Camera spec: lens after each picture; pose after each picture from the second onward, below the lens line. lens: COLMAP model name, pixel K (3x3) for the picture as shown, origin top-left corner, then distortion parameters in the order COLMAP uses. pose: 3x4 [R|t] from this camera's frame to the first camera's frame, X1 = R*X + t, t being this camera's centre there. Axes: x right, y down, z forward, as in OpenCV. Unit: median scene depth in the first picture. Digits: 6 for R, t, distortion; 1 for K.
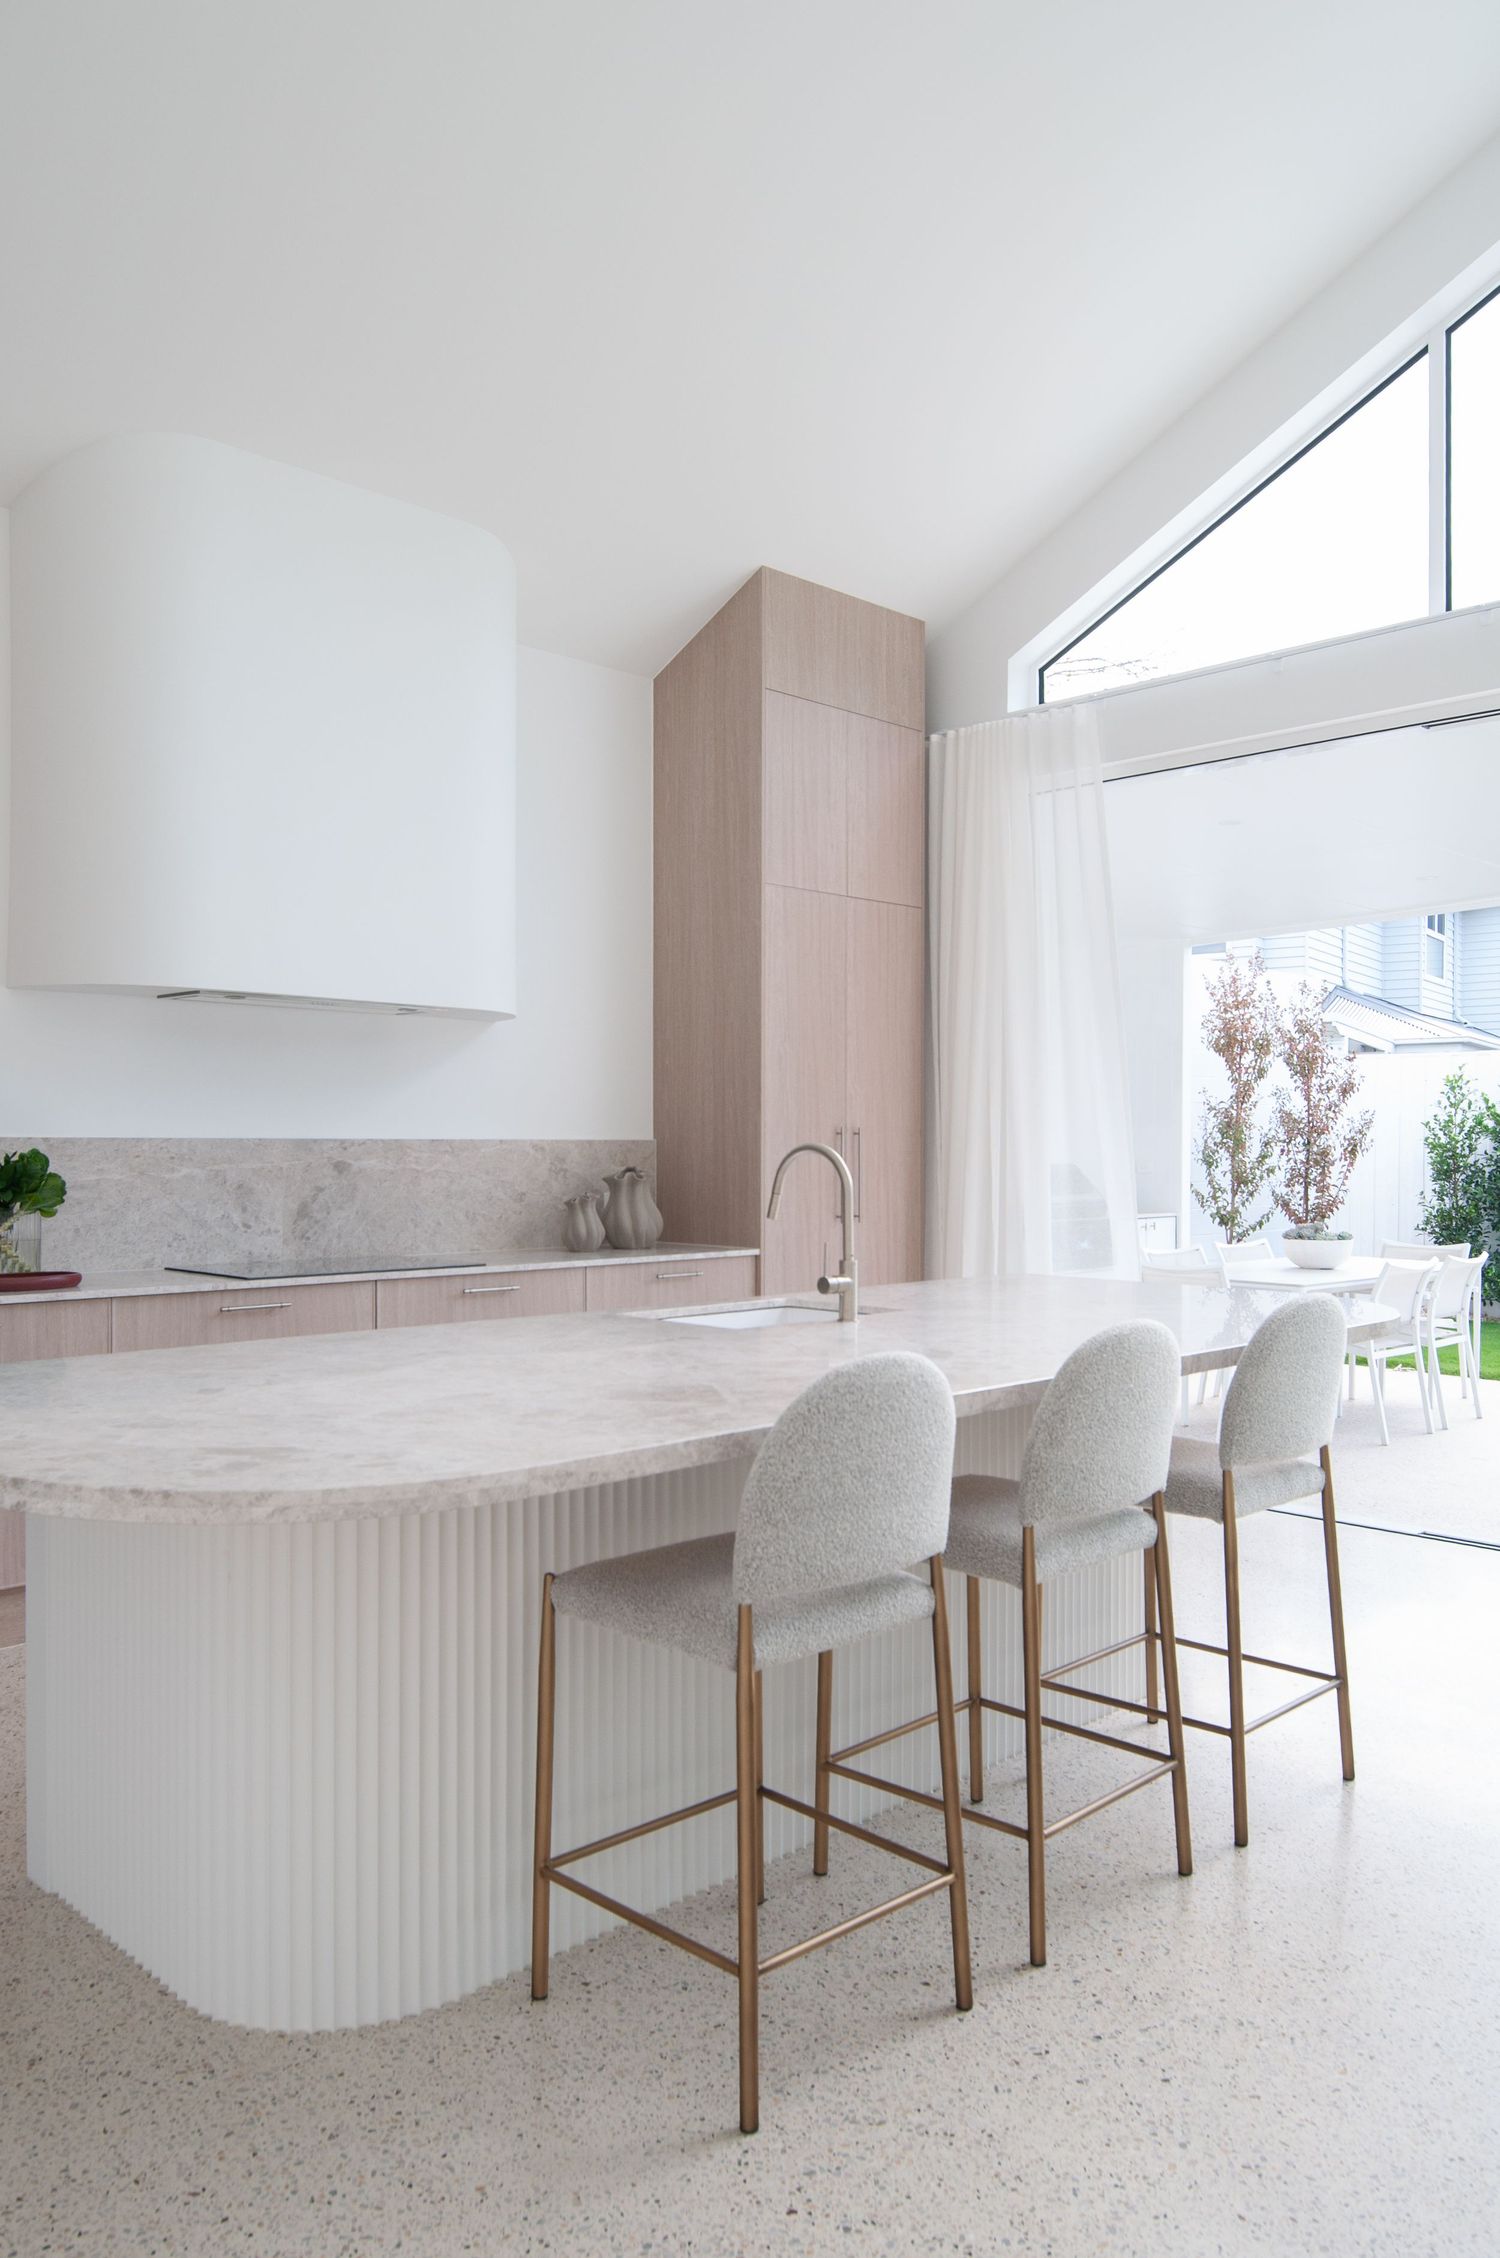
lens RADIAL K [[1640.6, 0, 748.6], [0, 1640.6, 1144.5], [0, 0, 1]] dist [-0.004524, -0.009229]
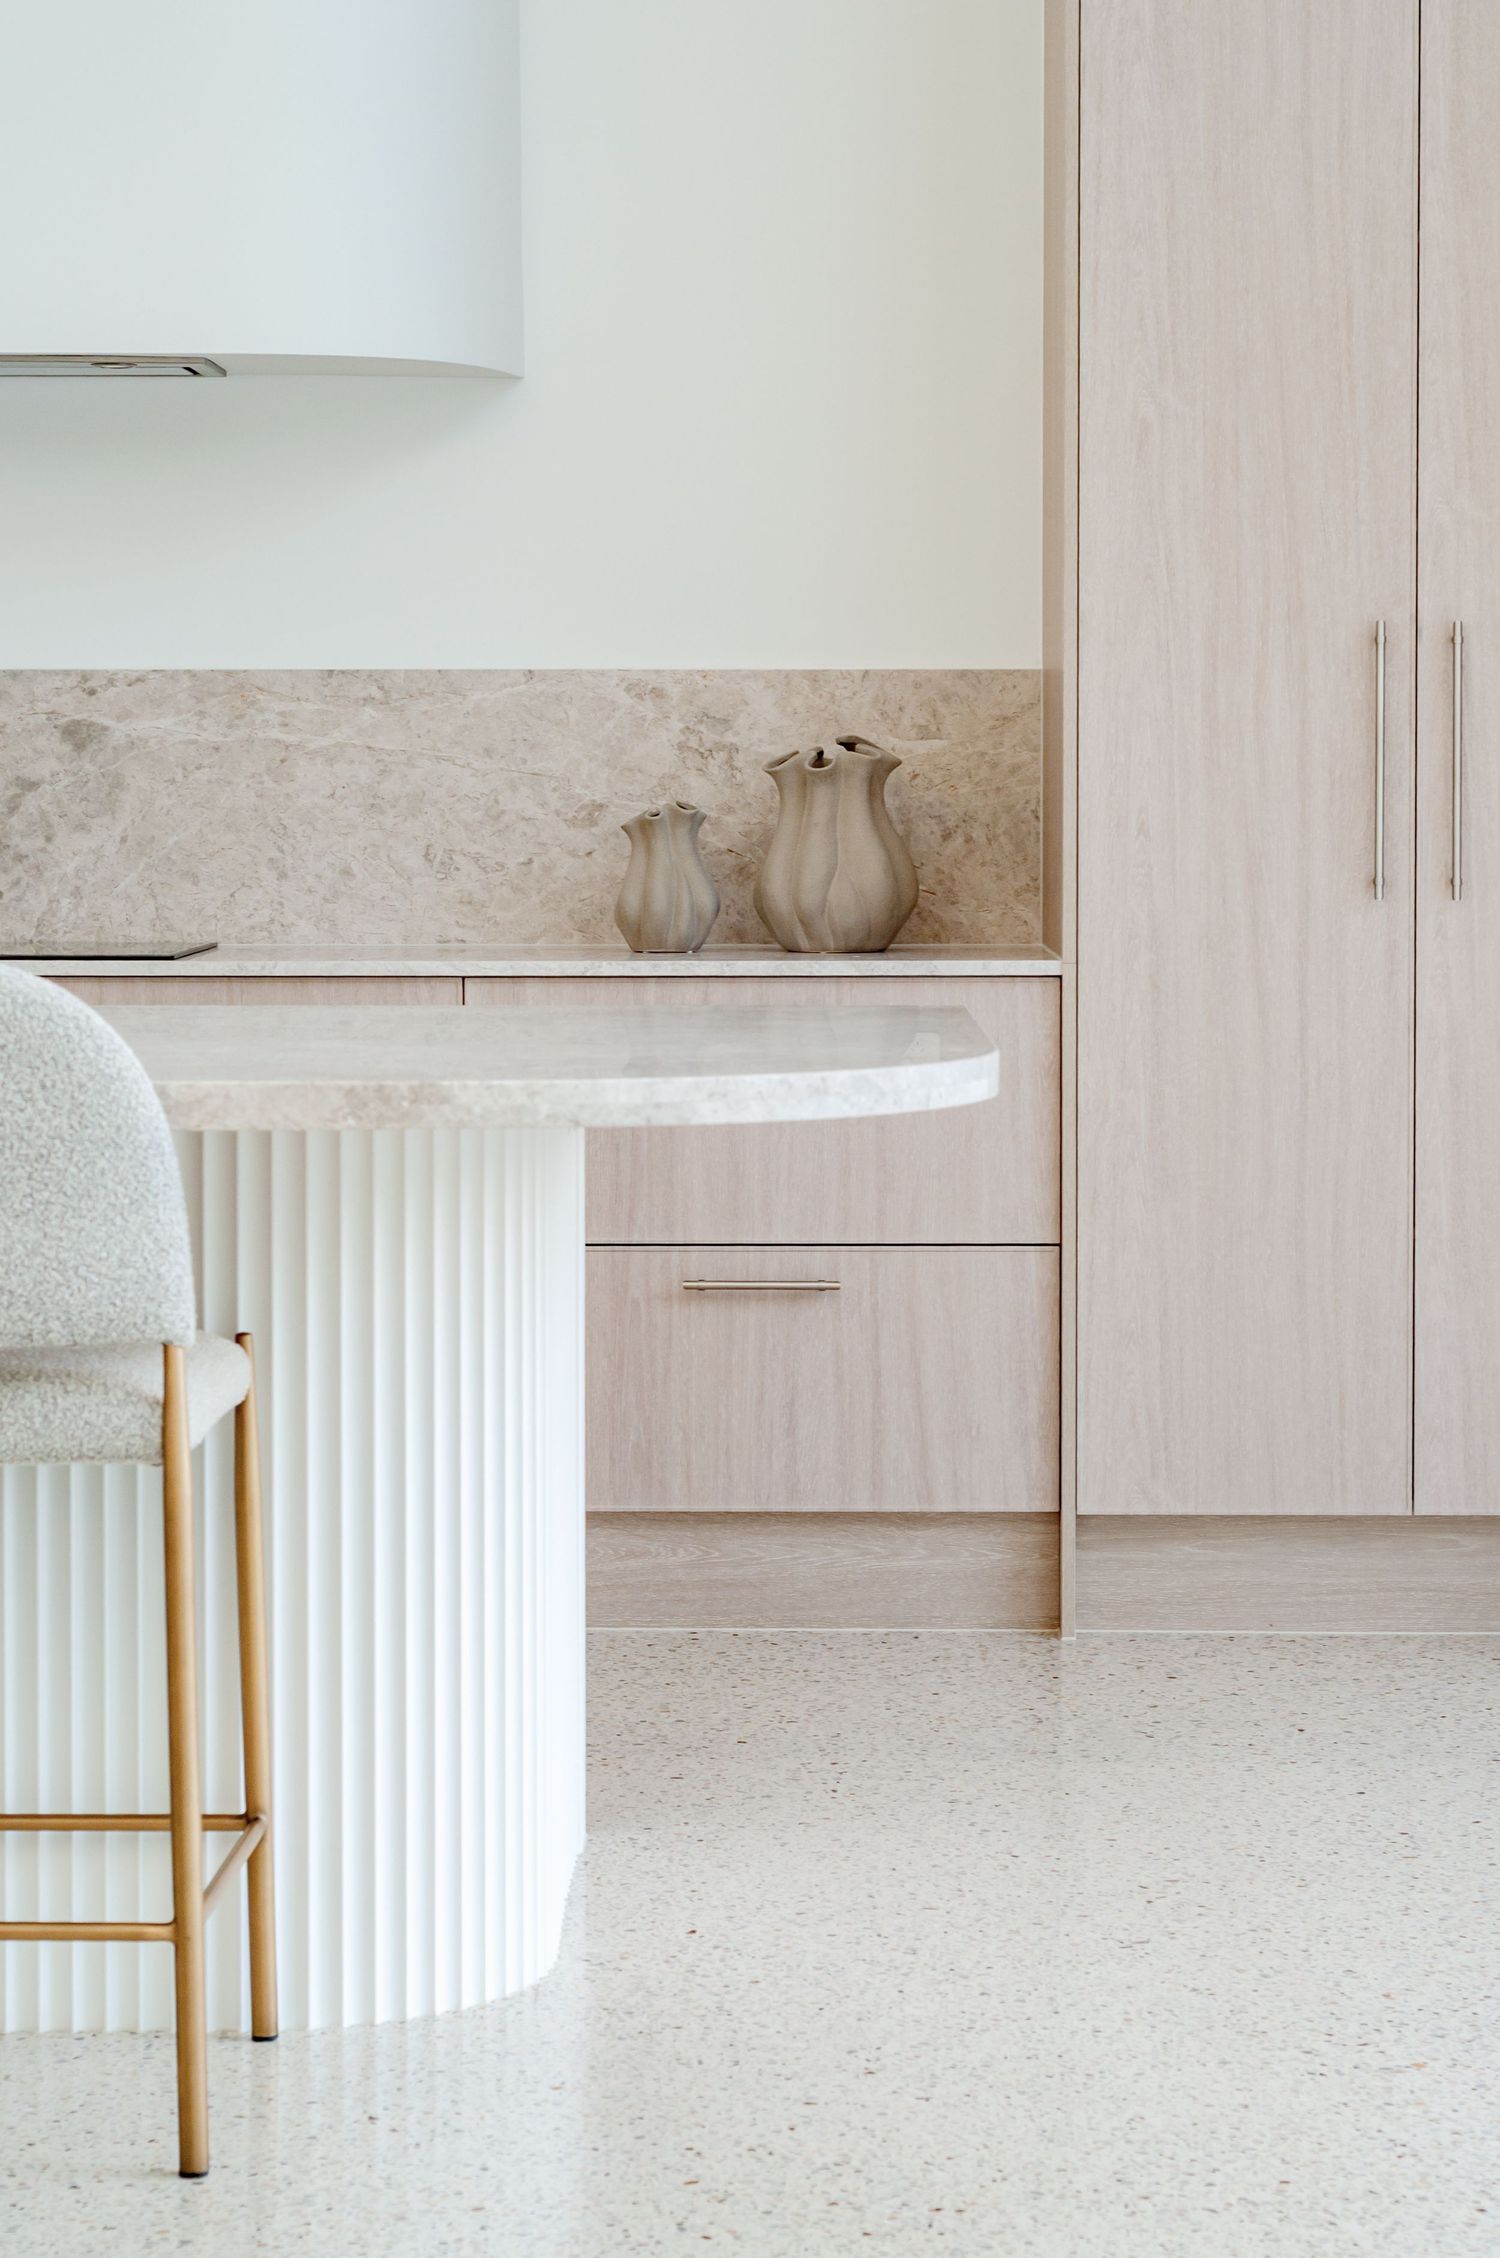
lens RADIAL K [[5718.6, 0, 748.9], [0, 5718.6, 1123.8], [0, 0, 1]] dist [-0.017731, 0.000000]
pose [[0.699057, 0.041284, -0.713873, 1.158779], [0.000743, 0.998289, 0.058460, 0.034079], [0.715066, -0.041397, 0.697831, 0.072381]]
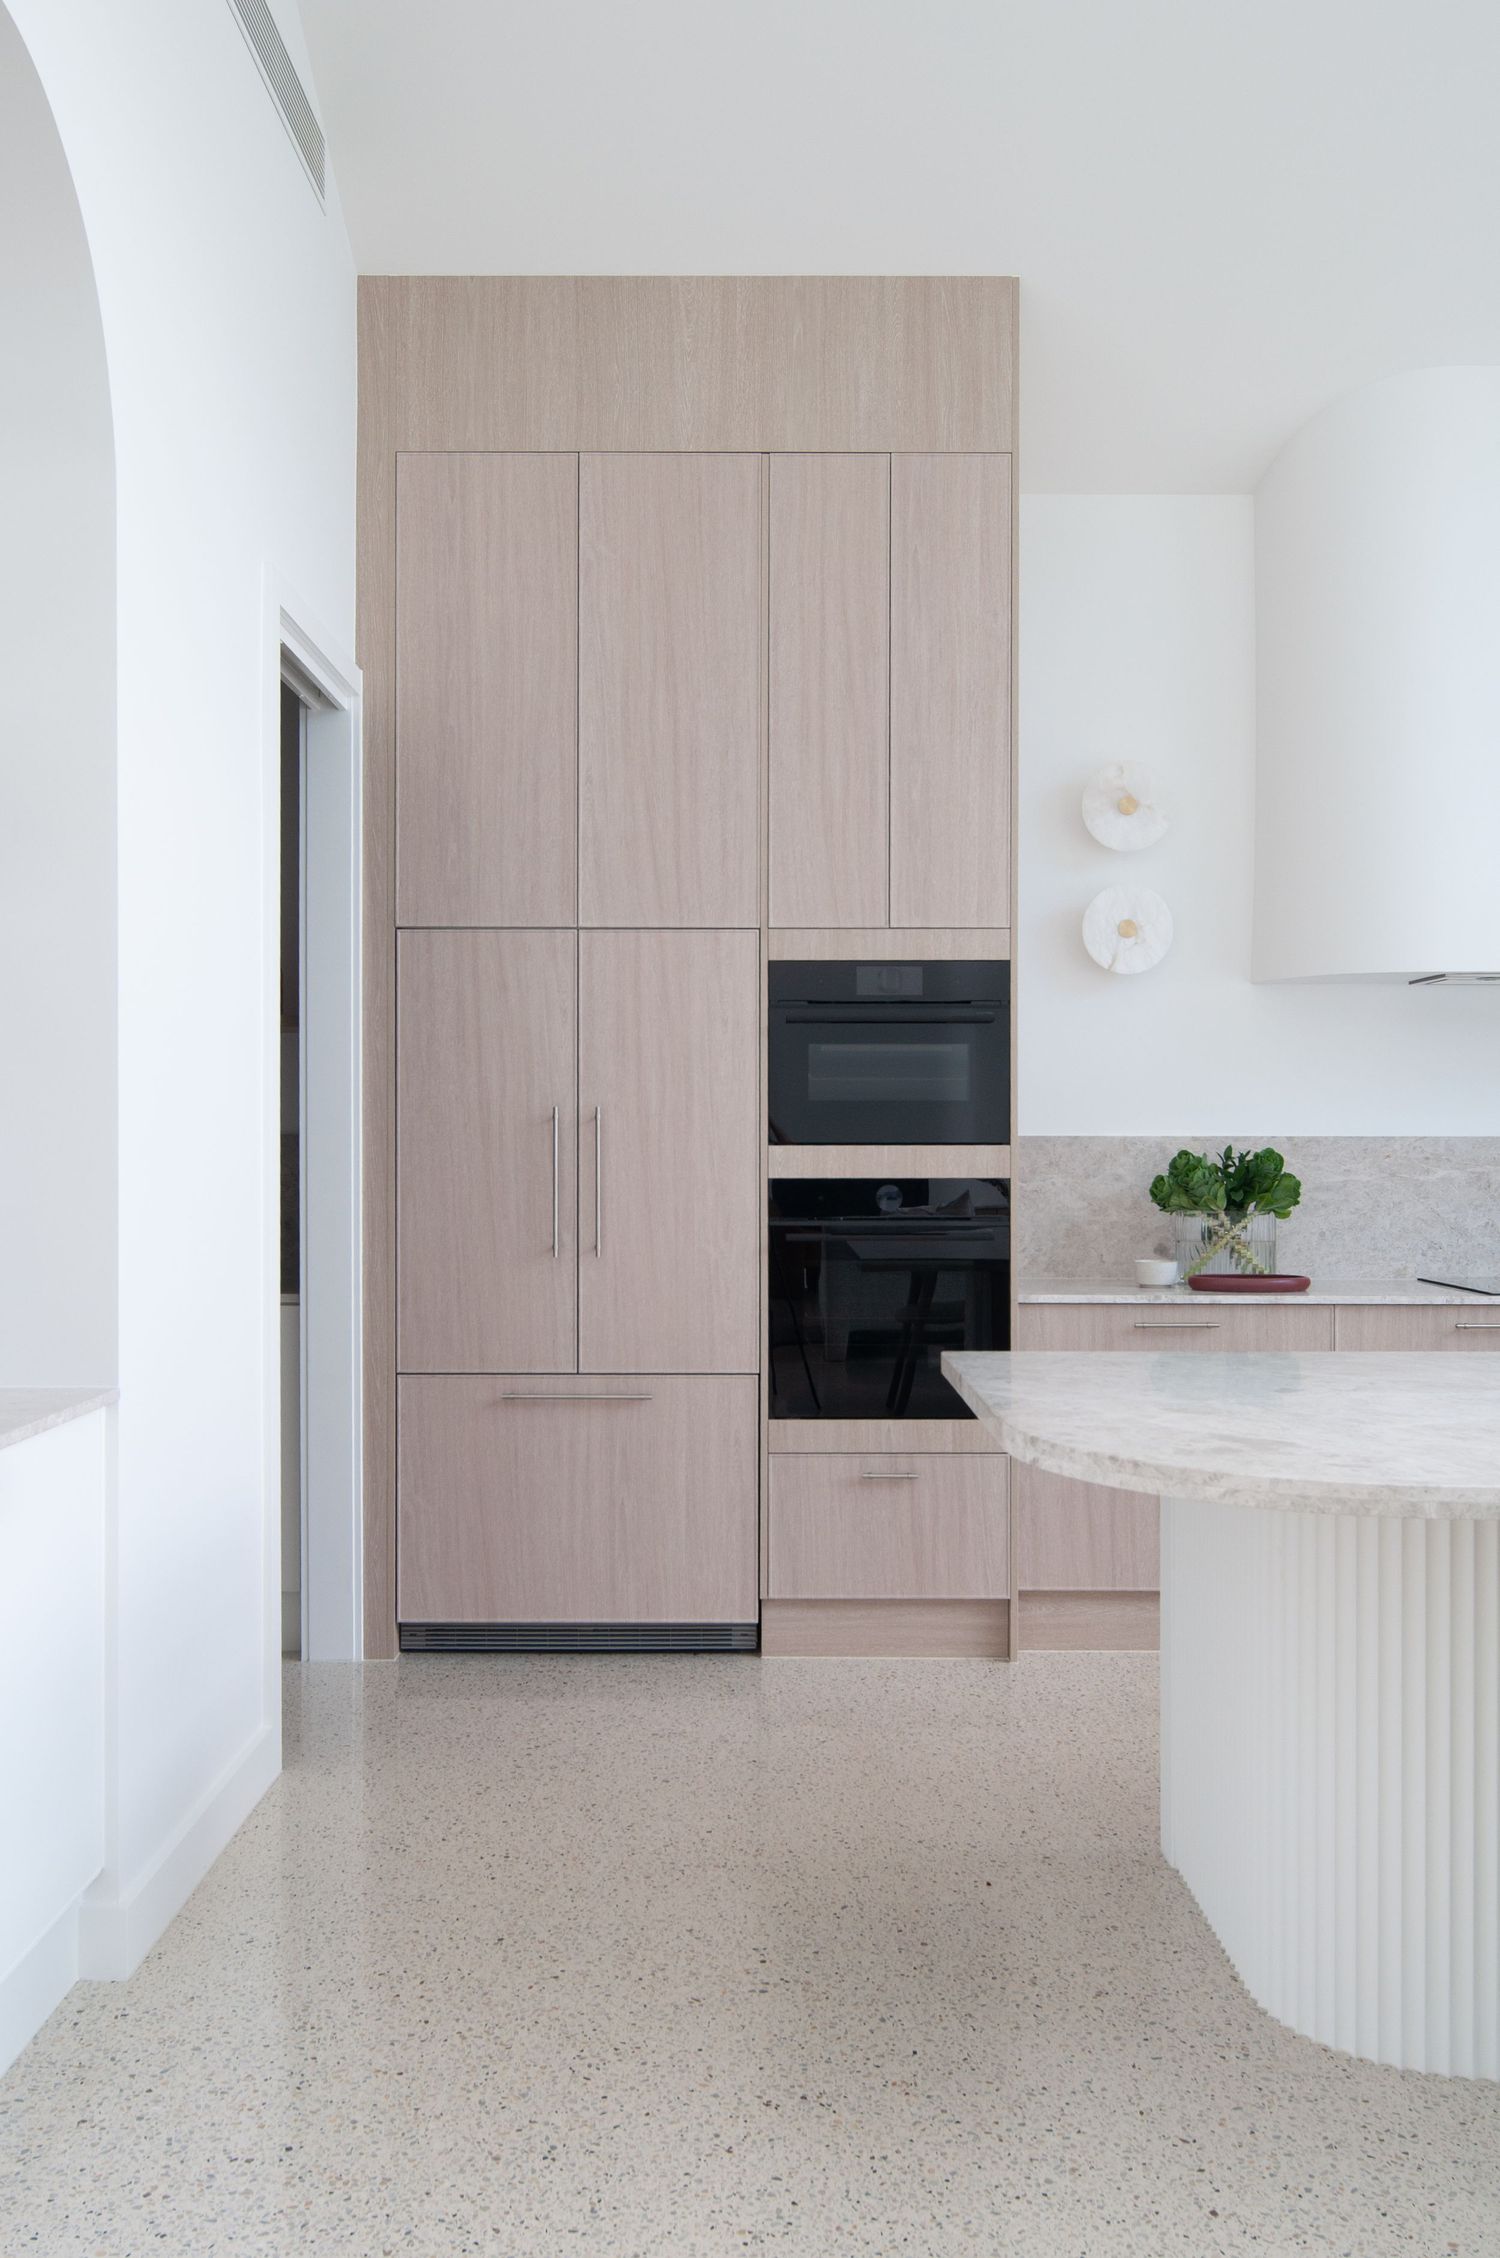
lens RADIAL K [[1941.4, 0, 752.2], [0, 1941.4, 1137.3], [0, 0, 1]] dist [0.019024, -0.025059]
pose [[0.716986, -0.001852, -0.697085, 0.148366], [-0.000829, 0.999993, -0.003509, 0.000596], [0.697087, 0.003094, 0.716980, -0.042094]]
